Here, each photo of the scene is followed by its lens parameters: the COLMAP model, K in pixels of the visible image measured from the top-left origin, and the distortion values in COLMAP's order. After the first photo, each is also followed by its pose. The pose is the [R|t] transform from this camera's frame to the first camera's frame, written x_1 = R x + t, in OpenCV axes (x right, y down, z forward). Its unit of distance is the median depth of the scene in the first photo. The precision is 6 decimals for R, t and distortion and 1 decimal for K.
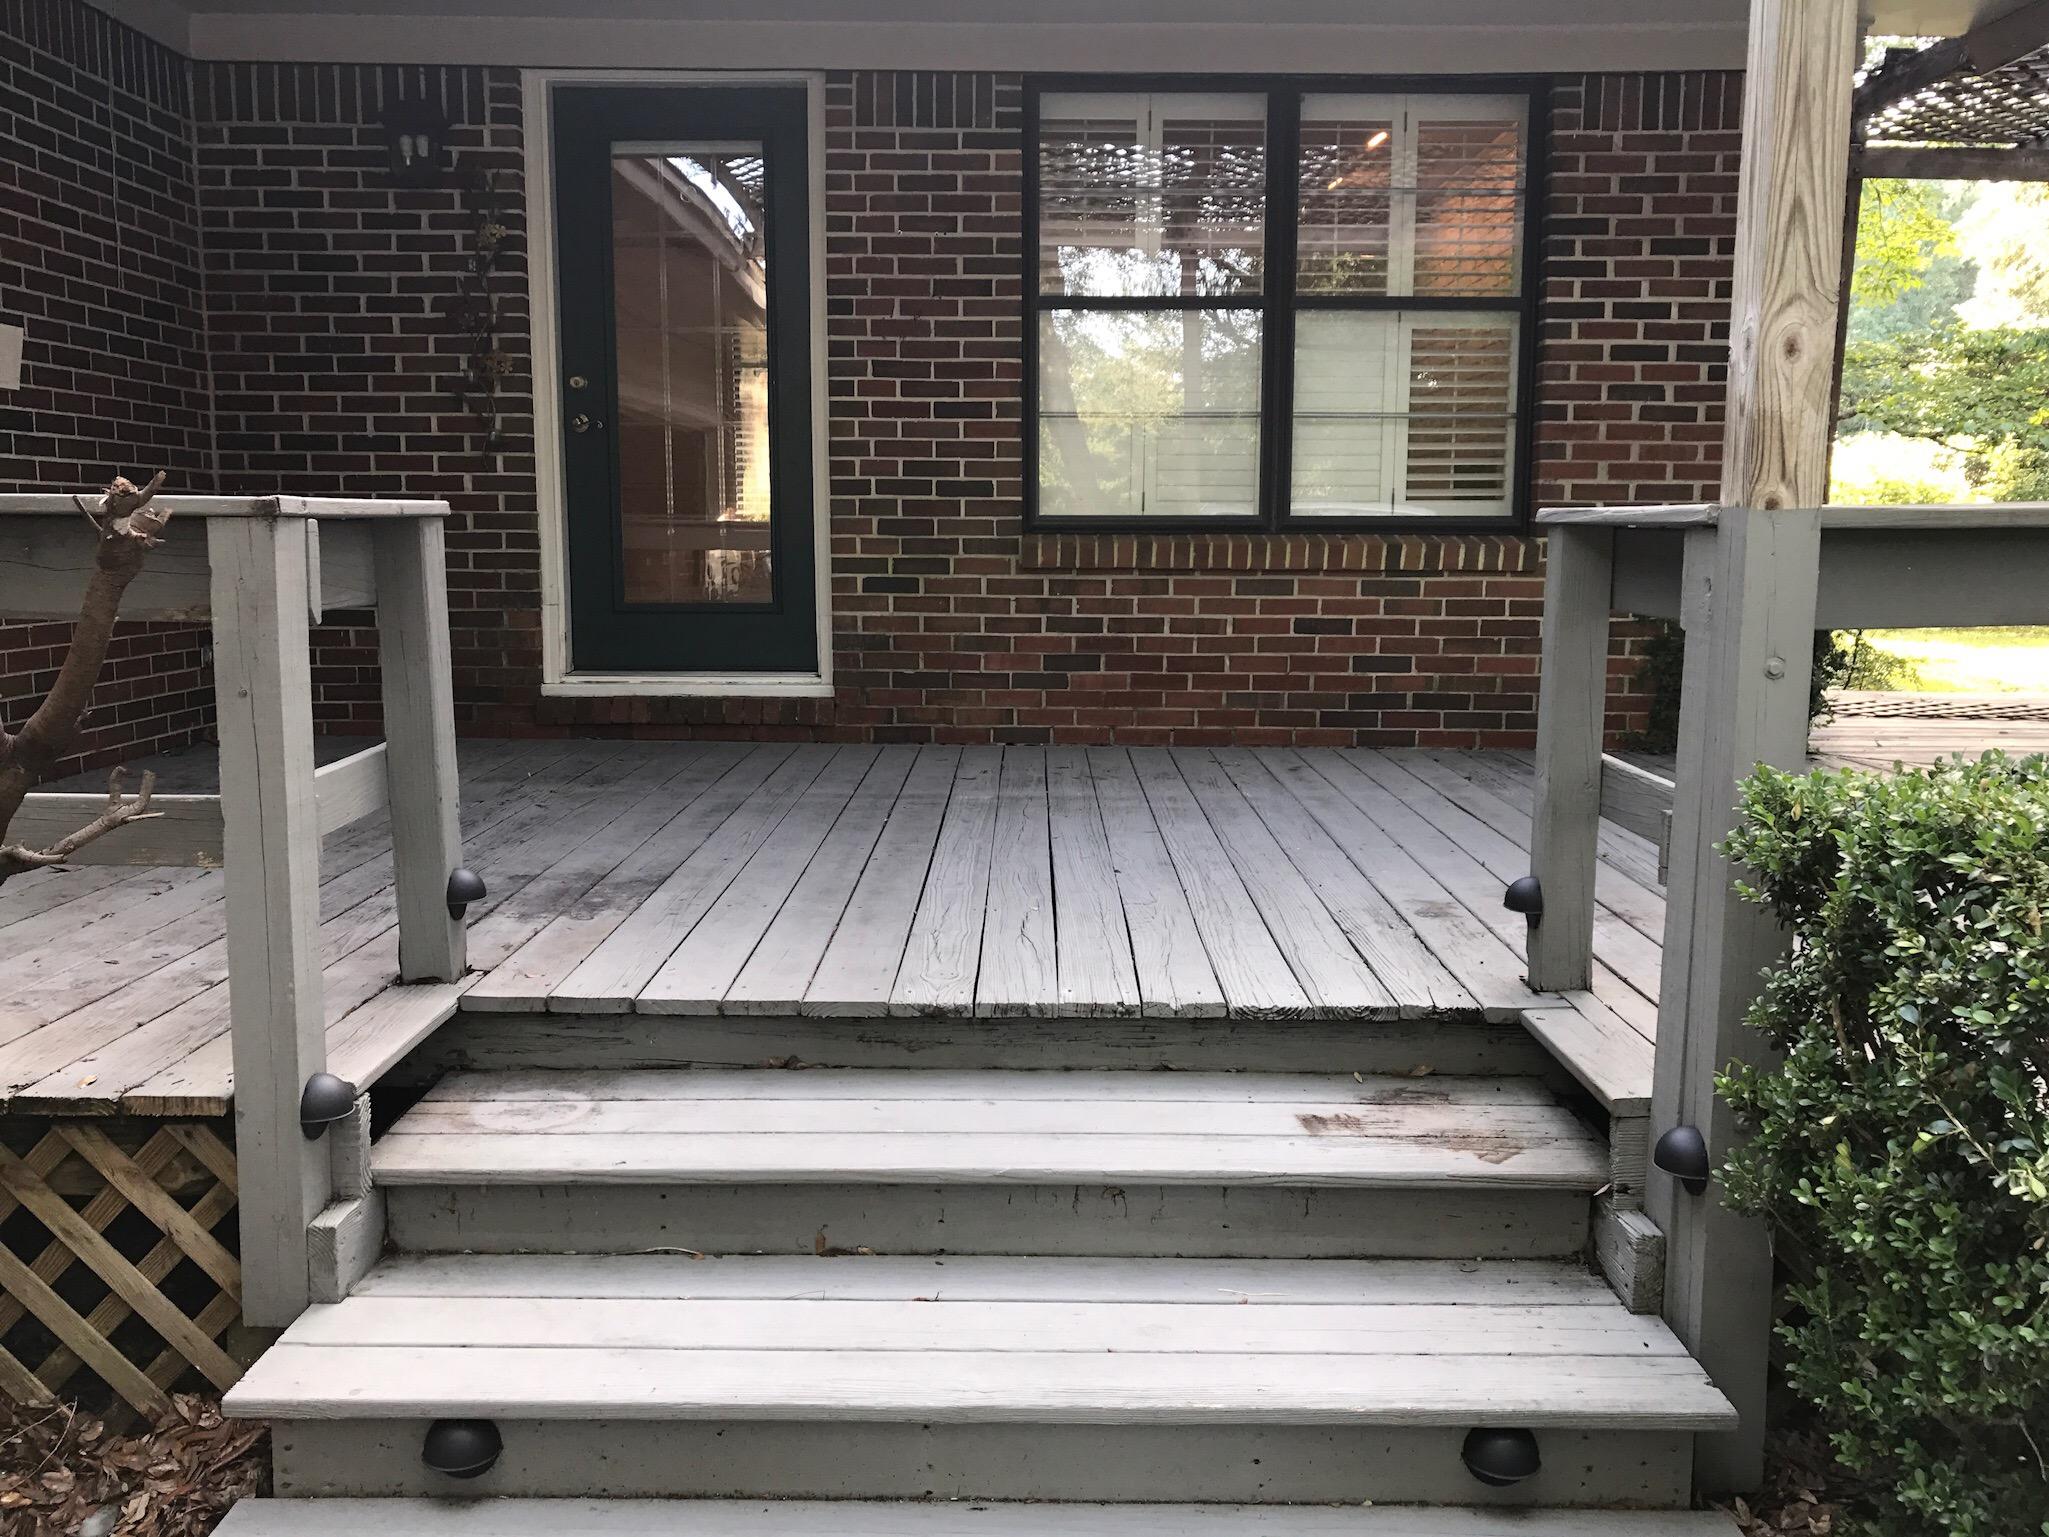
lens RADIAL K [[1704.7, 0, 1030.4], [0, 1704.7, 758.3], [0, 0, 1]] dist [0.002164, 0.050301]
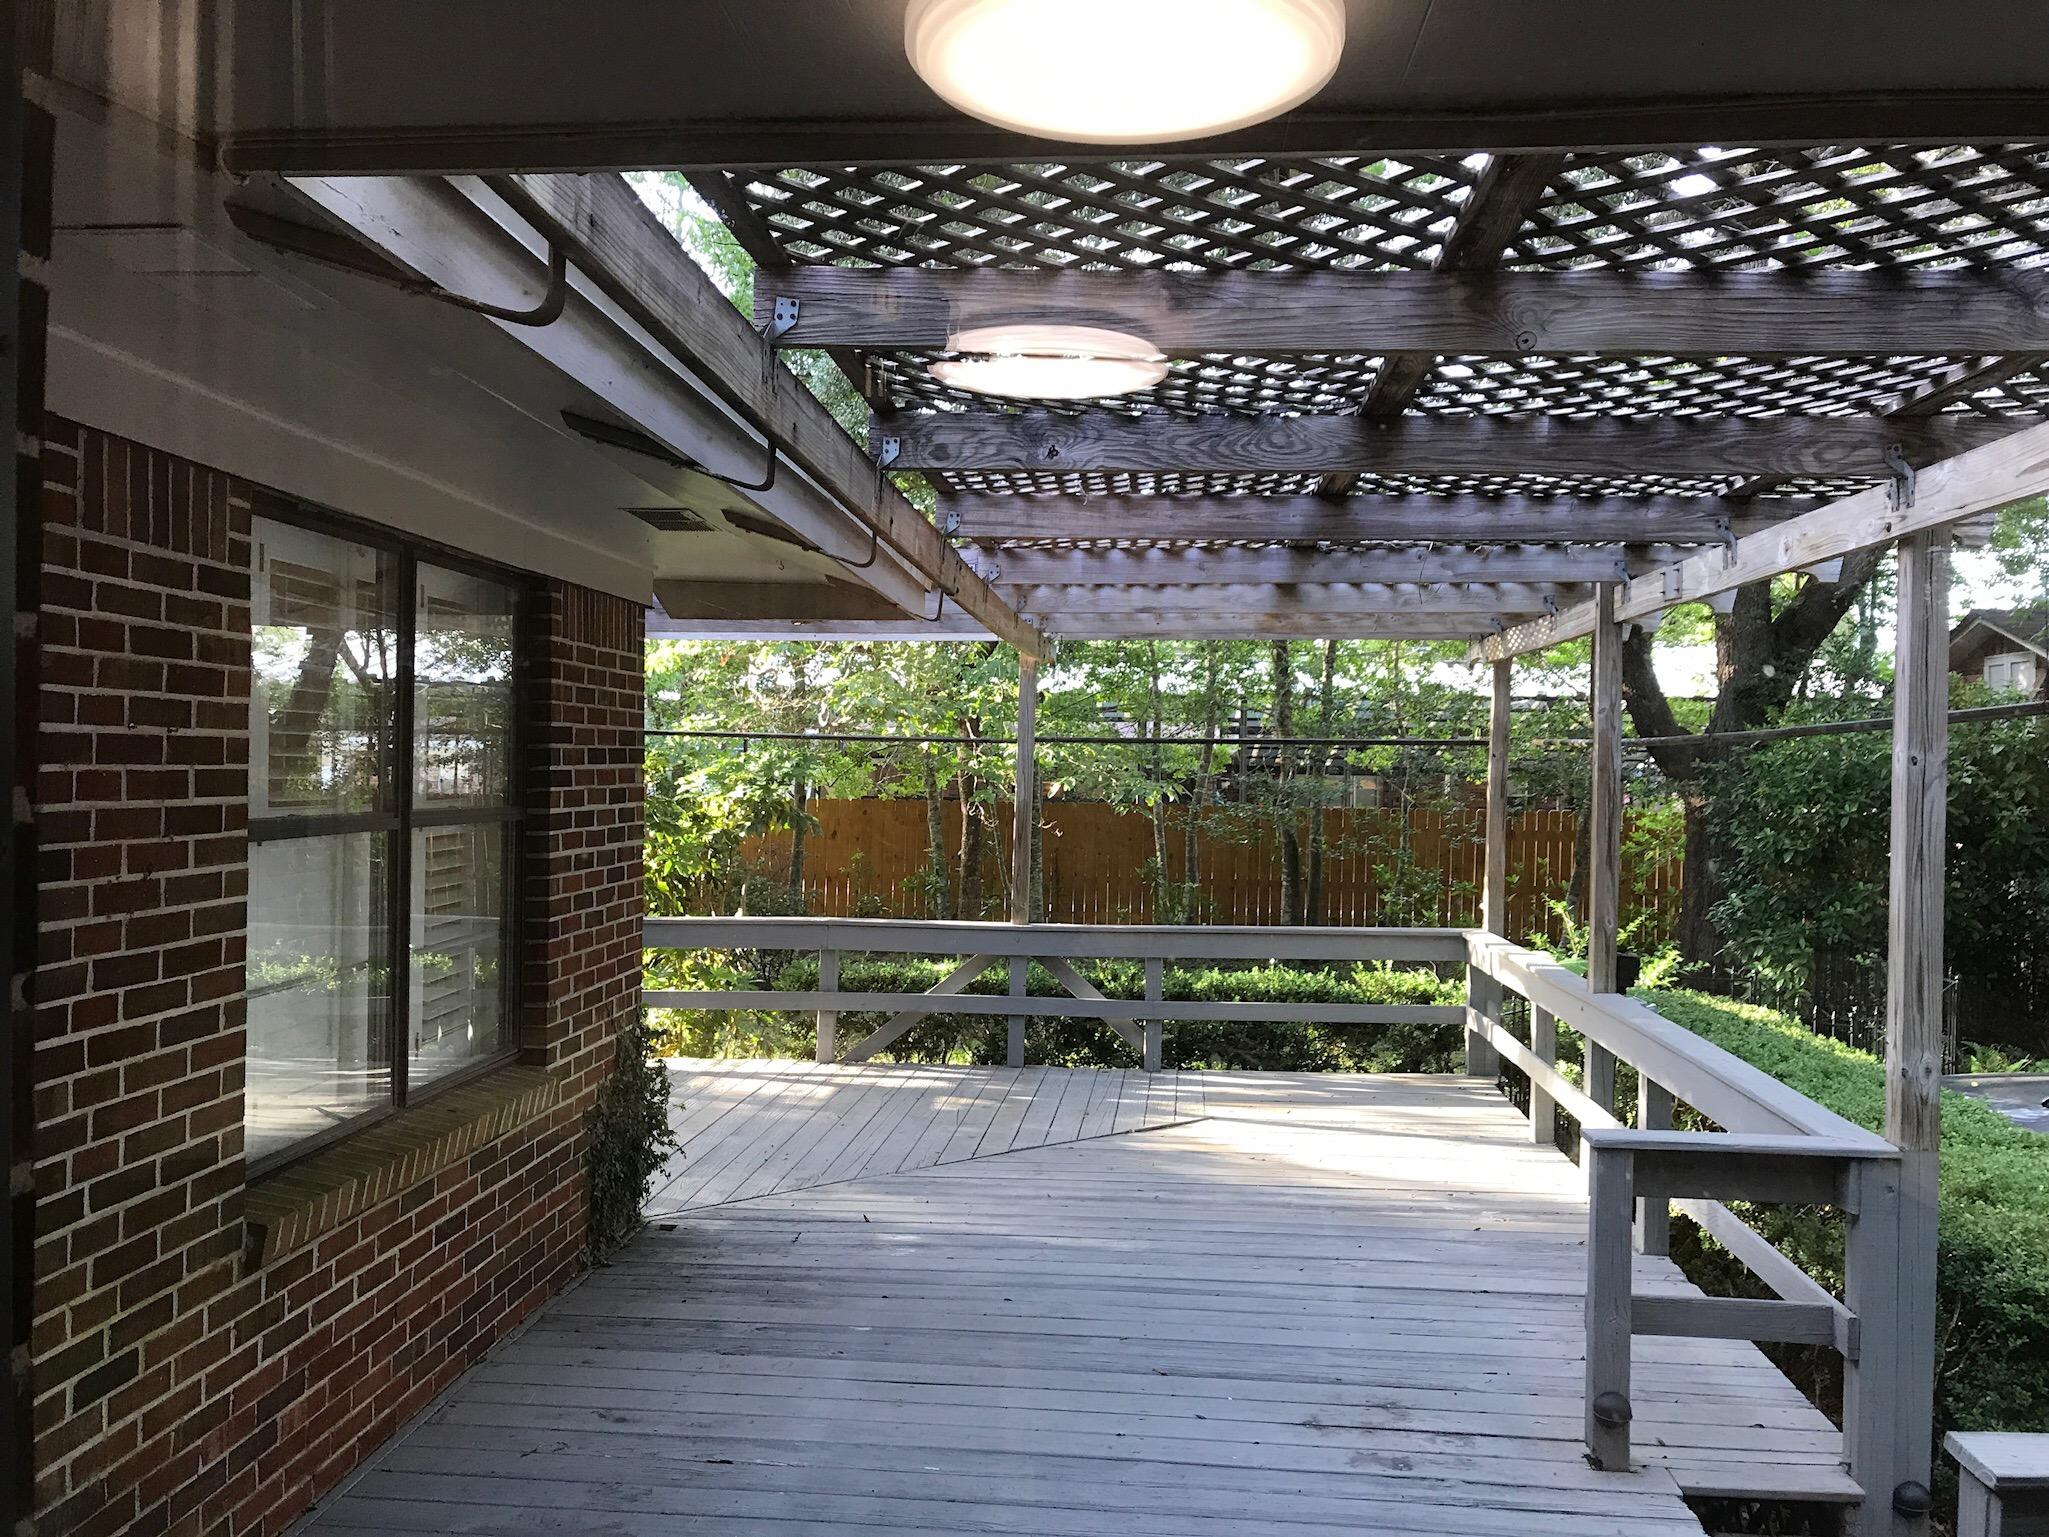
lens RADIAL K [[1704.7, 0, 1030.4], [0, 1704.7, 758.3], [0, 0, 1]] dist [0.002164, 0.050301]
pose [[0.075090, 0.000887, 0.997176, -0.594715], [0.119919, 0.992734, -0.009913, -0.254504], [-0.989940, 0.120324, 0.074438, 0.665593]]
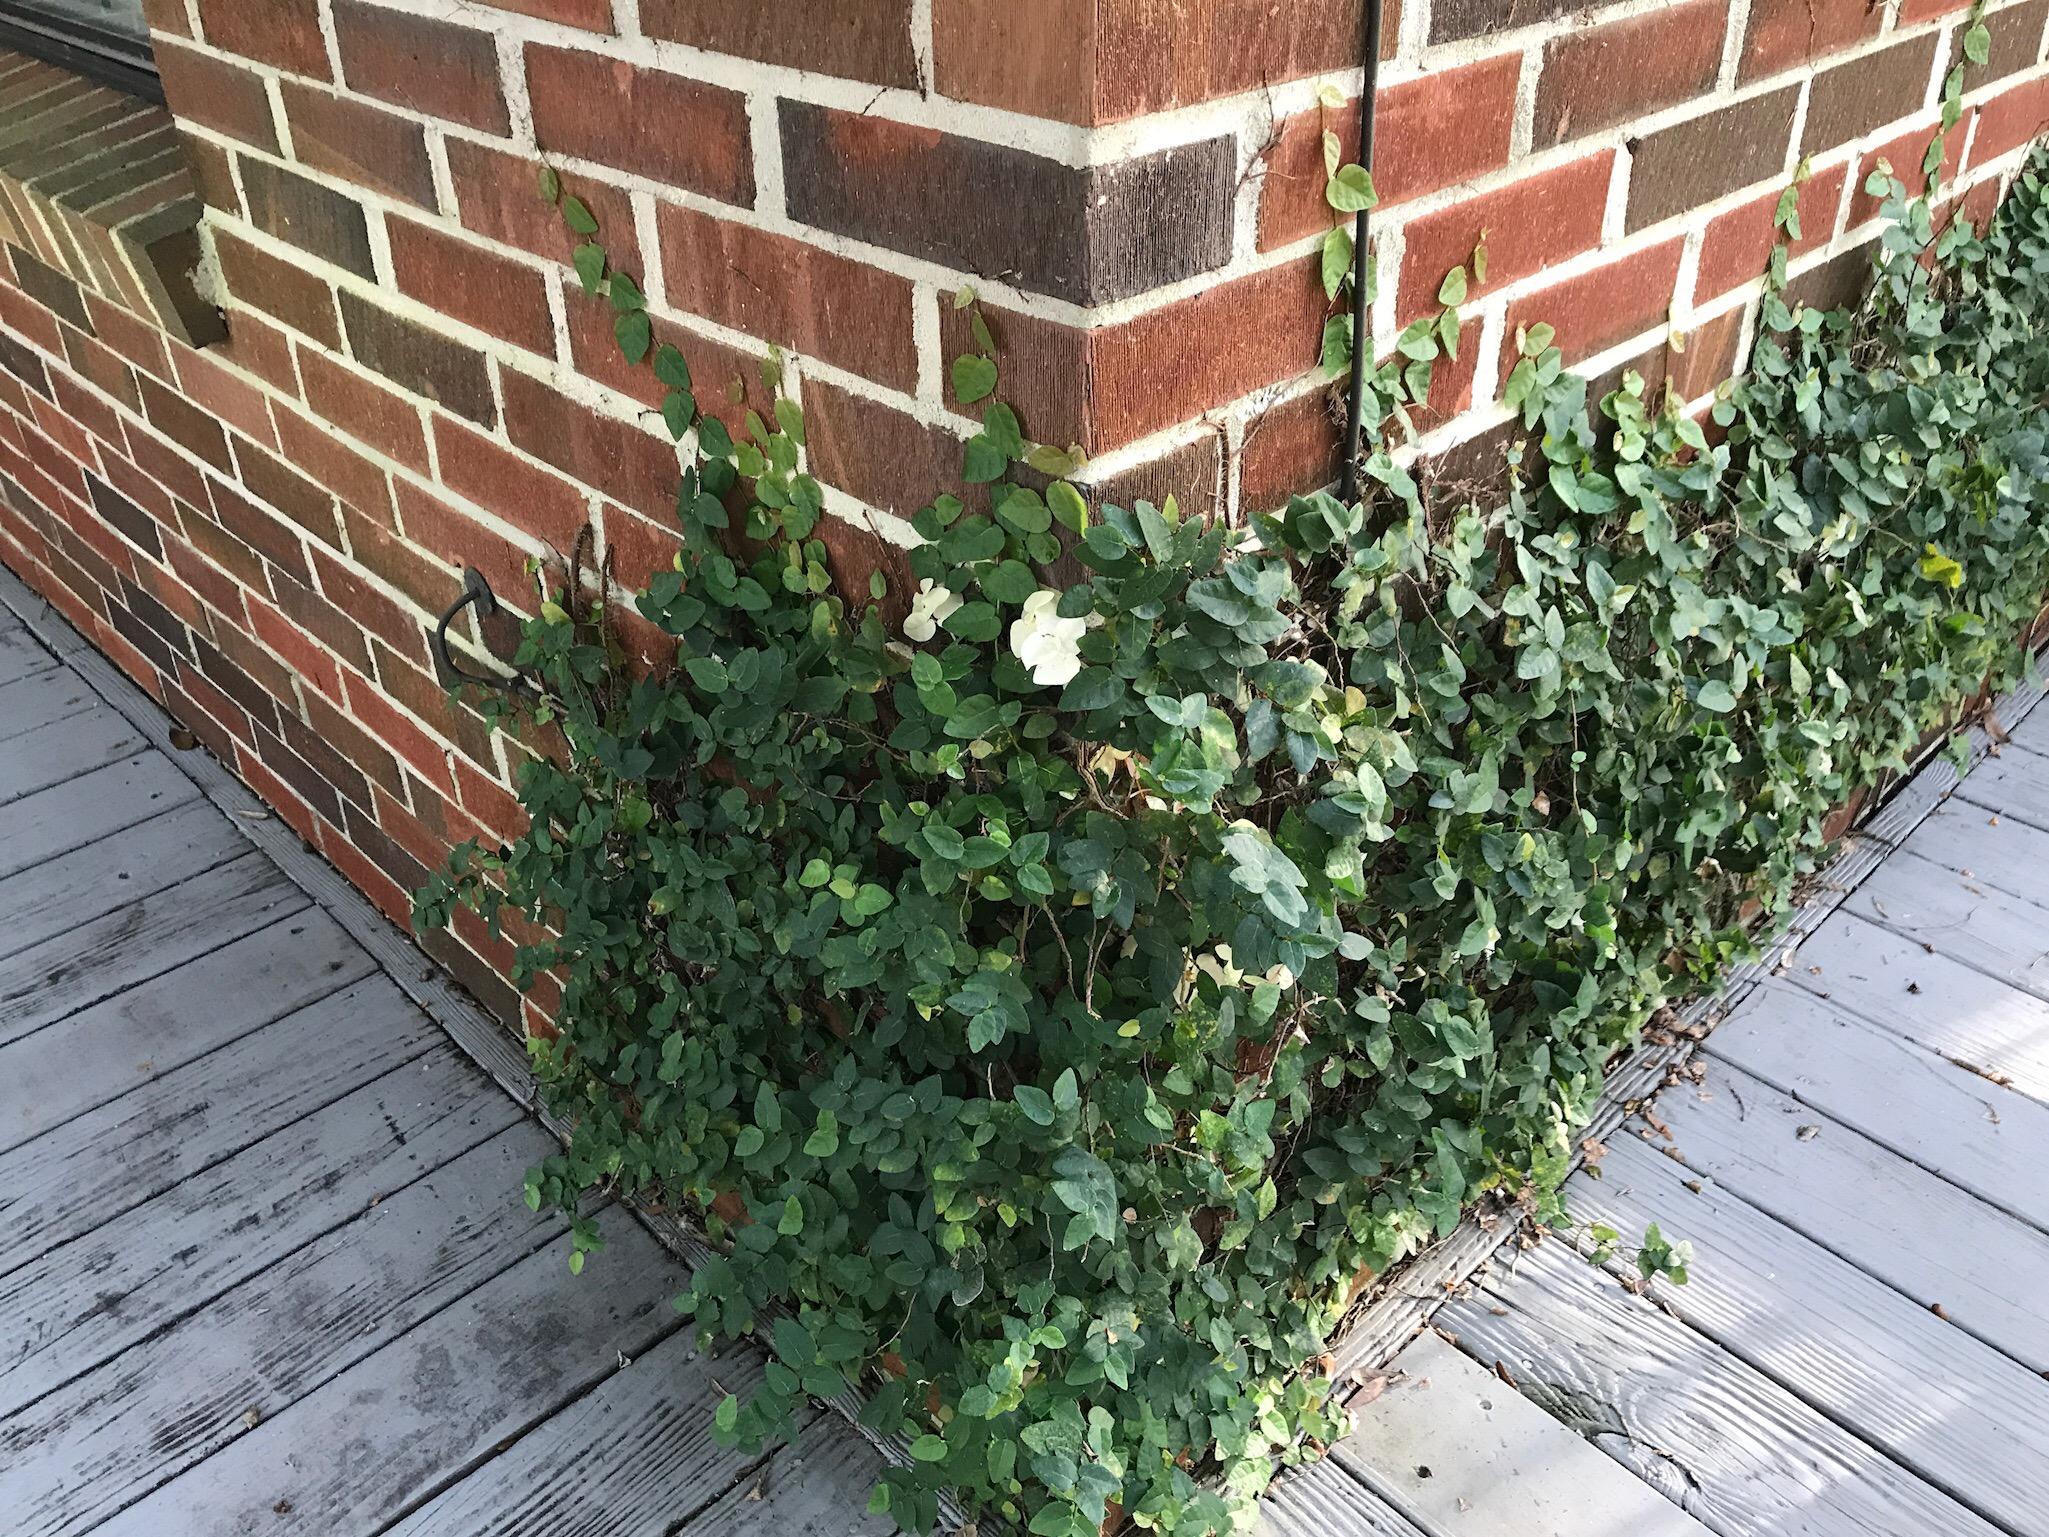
lens RADIAL K [[1704.7, 0, 1030.4], [0, 1704.7, 758.3], [0, 0, 1]] dist [0.002164, 0.050301]
pose [[0.703448, 0.372820, -0.605117, 0.549748], [-0.078633, 0.886978, 0.455068, -0.178391], [0.706384, -0.272534, 0.653258, 0.918132]]
